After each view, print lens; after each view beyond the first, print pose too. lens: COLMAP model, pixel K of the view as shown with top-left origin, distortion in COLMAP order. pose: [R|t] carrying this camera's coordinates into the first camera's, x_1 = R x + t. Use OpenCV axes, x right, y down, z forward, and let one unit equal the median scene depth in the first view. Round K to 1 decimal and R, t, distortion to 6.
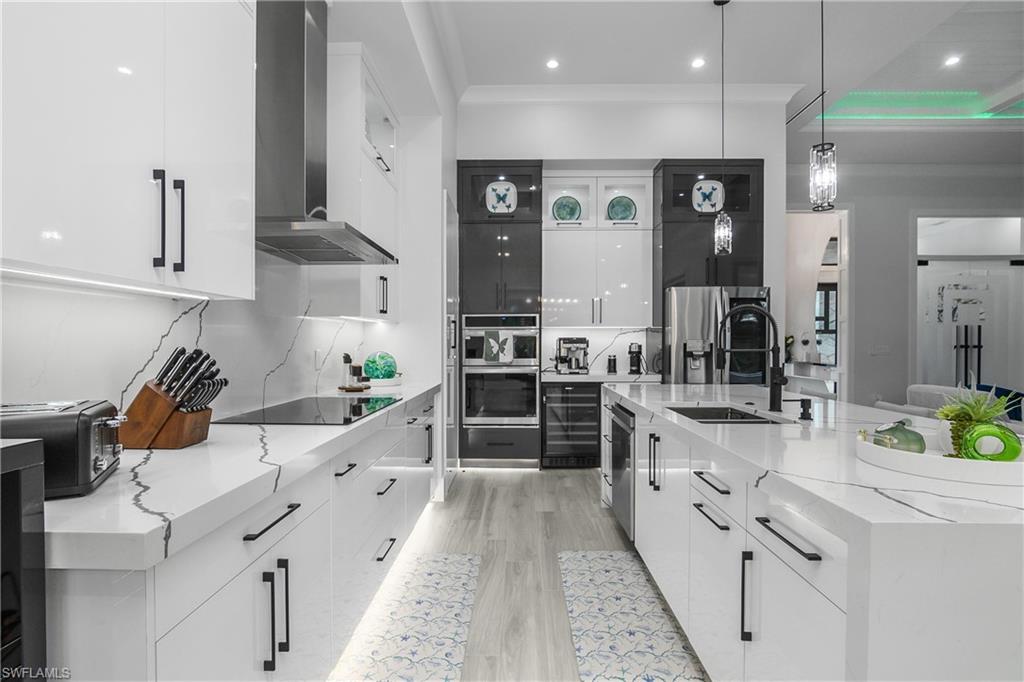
lens RADIAL K [[500.4, 0, 524.6], [0, 500.4, 341.7], [0, 0, 1]] dist [-0.003676, 0.000173]
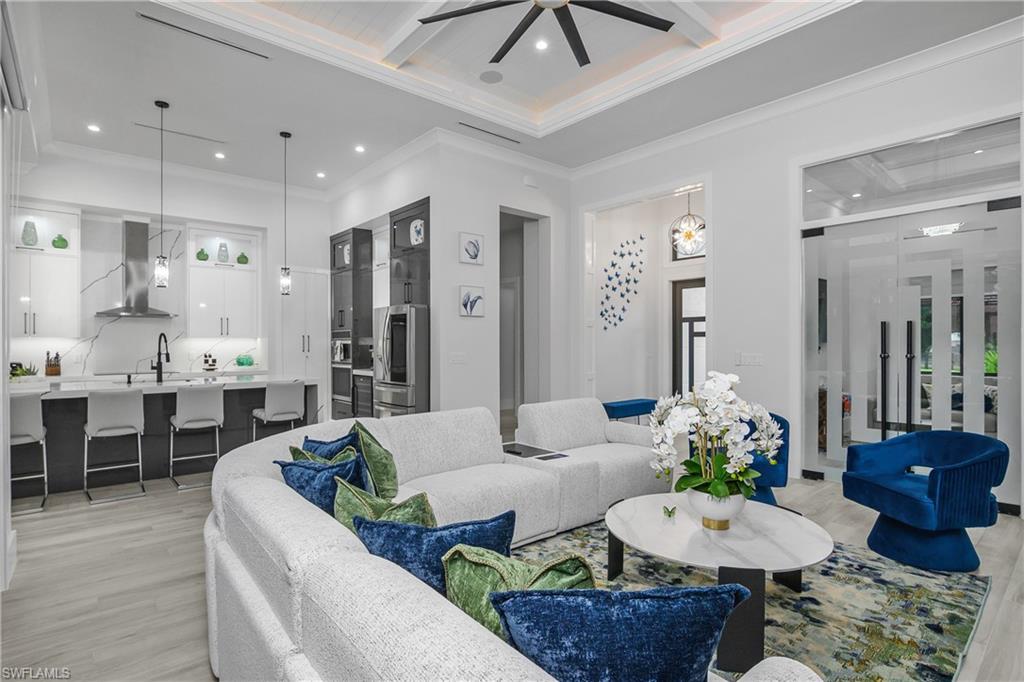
lens RADIAL K [[514.0, 0, 501.6], [0, 514.0, 344.4], [0, 0, 1]] dist [-0.016168, 0.001601]
pose [[0.649517, -0.001173, -0.760346, 1.510344], [0.004484, 0.999987, 0.002287, -0.011699], [0.760334, -0.004895, 0.649514, 0.332918]]
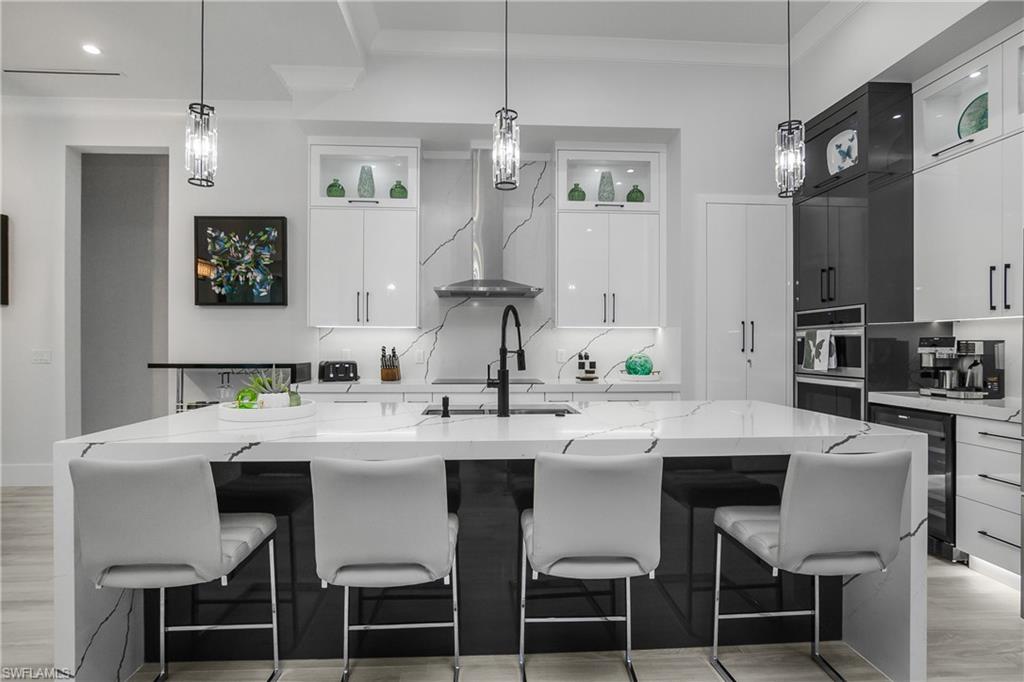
lens RADIAL K [[514.0, 0, 501.6], [0, 514.0, 344.4], [0, 0, 1]] dist [-0.016168, 0.001601]
pose [[0.058522, -0.002253, -0.998284, 0.711229], [0.000292, 0.999997, -0.002240, 0.002033], [0.998286, -0.000161, 0.058523, 0.451405]]
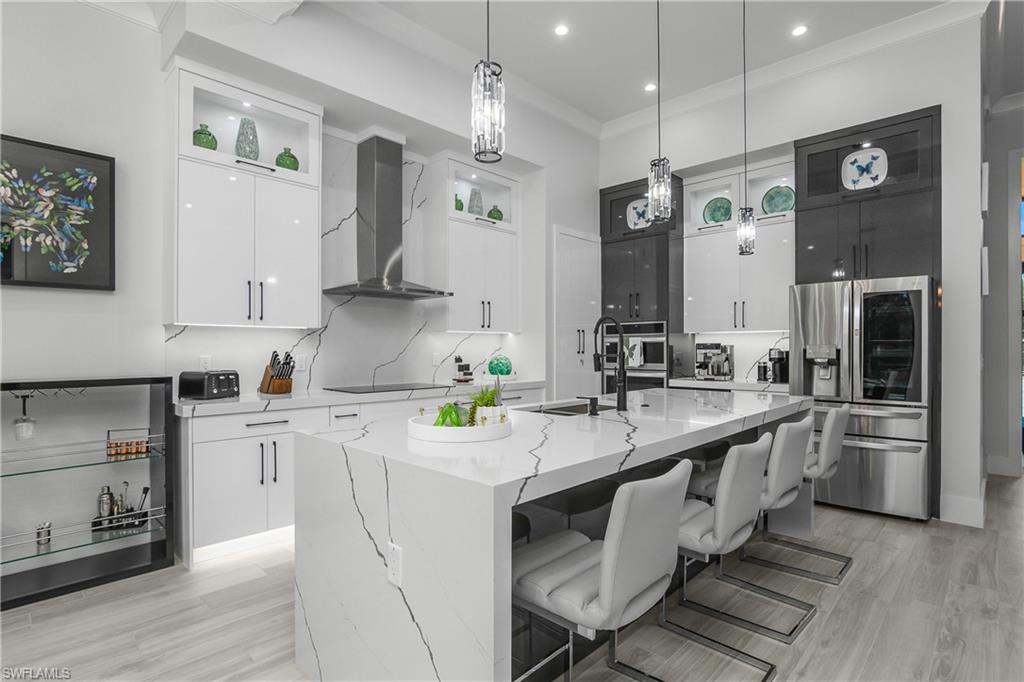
lens RADIAL K [[521.3, 0, 512.0], [0, 521.3, 341.0], [0, 0, 1]] dist [-0.018987, -0.000150]
pose [[0.726683, -0.010208, -0.686897, 0.538331], [0.002629, 0.999924, -0.012079, -0.001053], [0.686968, 0.006972, 0.726654, -0.006650]]
